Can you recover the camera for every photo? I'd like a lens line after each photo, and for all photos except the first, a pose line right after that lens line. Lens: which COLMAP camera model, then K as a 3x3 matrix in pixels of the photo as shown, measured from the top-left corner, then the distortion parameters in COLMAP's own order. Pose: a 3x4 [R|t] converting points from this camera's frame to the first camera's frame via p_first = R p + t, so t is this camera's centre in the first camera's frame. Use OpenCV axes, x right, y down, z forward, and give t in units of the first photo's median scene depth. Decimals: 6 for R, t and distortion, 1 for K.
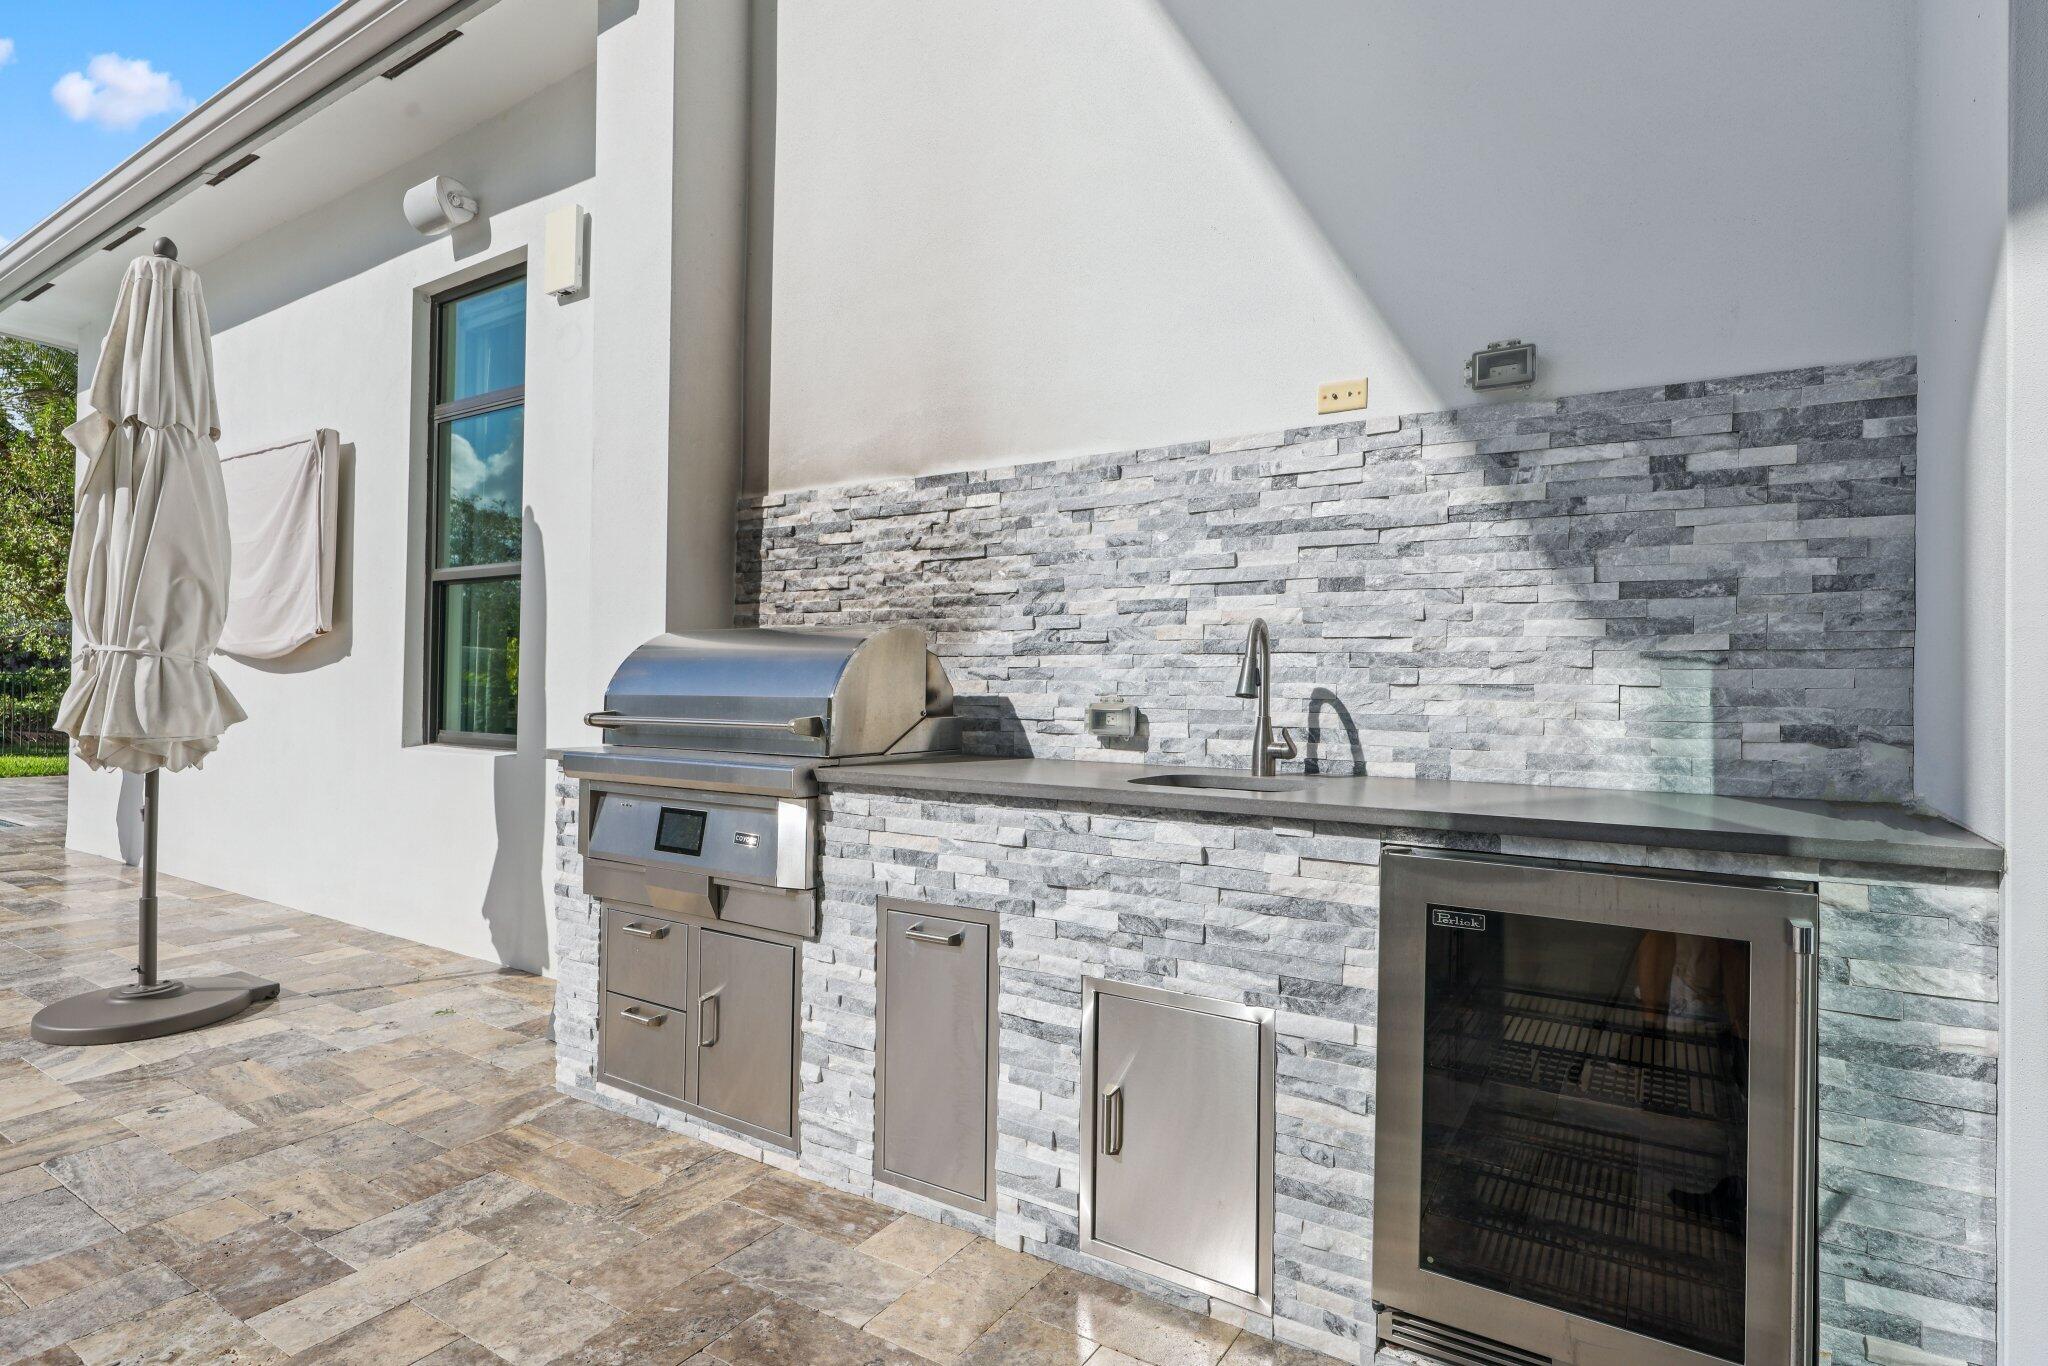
lens RADIAL K [[1098.6, 0, 1025.8], [0, 1098.6, 675.2], [0, 0, 1]] dist [0.000507, 0.000552]
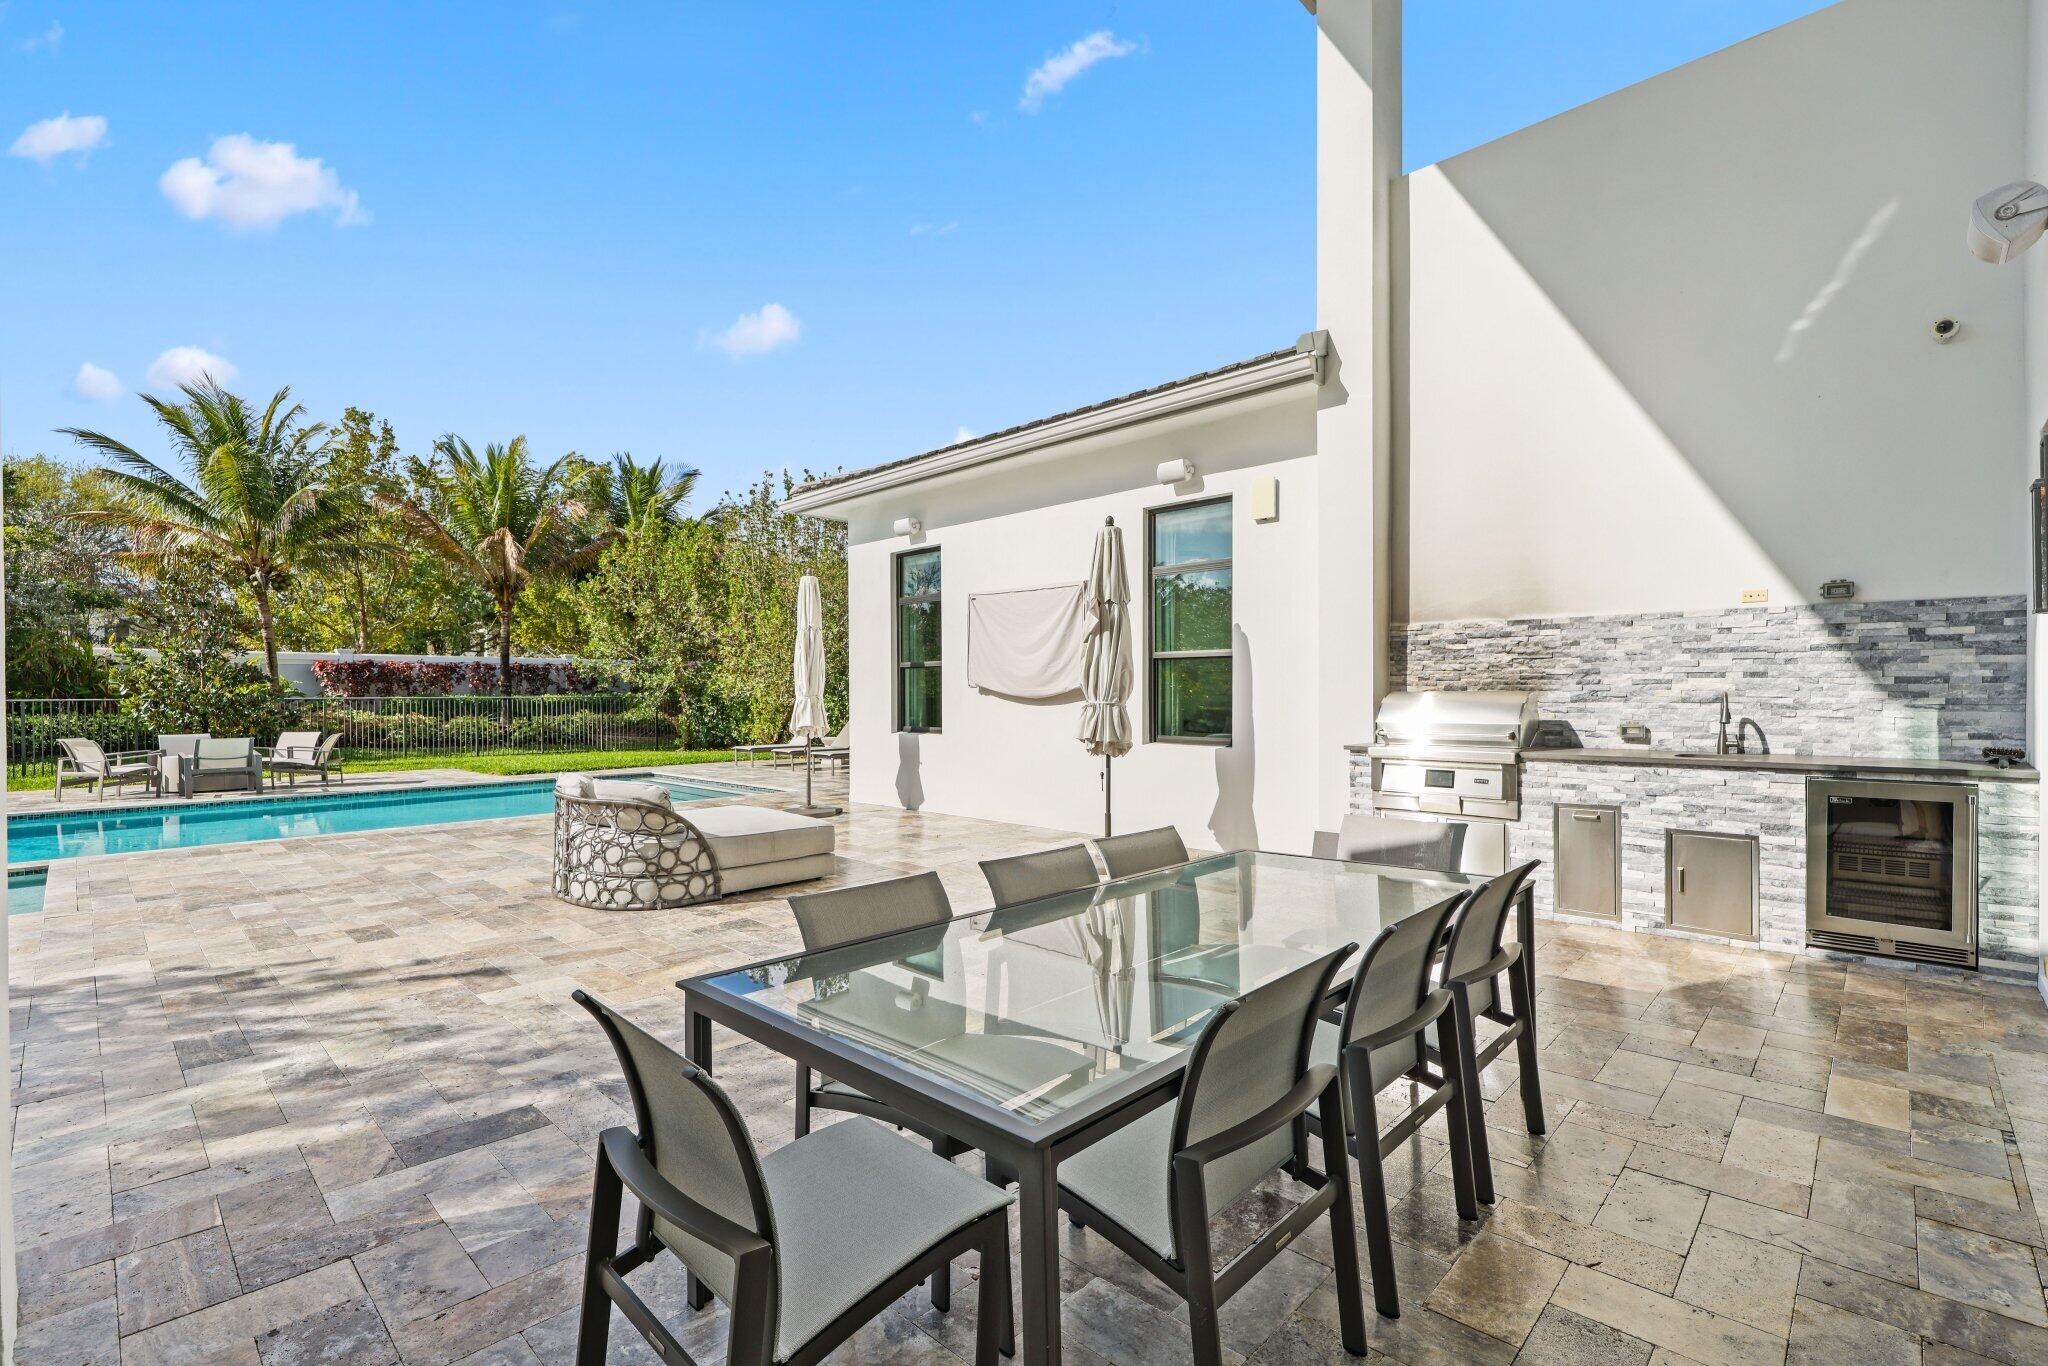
lens RADIAL K [[932.4, 0, 1032.7], [0, 932.4, 696.1], [0, 0, 1]] dist [0.001025, -0.001028]
pose [[0.979020, -0.019742, -0.202806, -0.957954], [0.023963, 0.999544, 0.018377, -0.125370], [0.202351, -0.022851, 0.979046, -1.490454]]
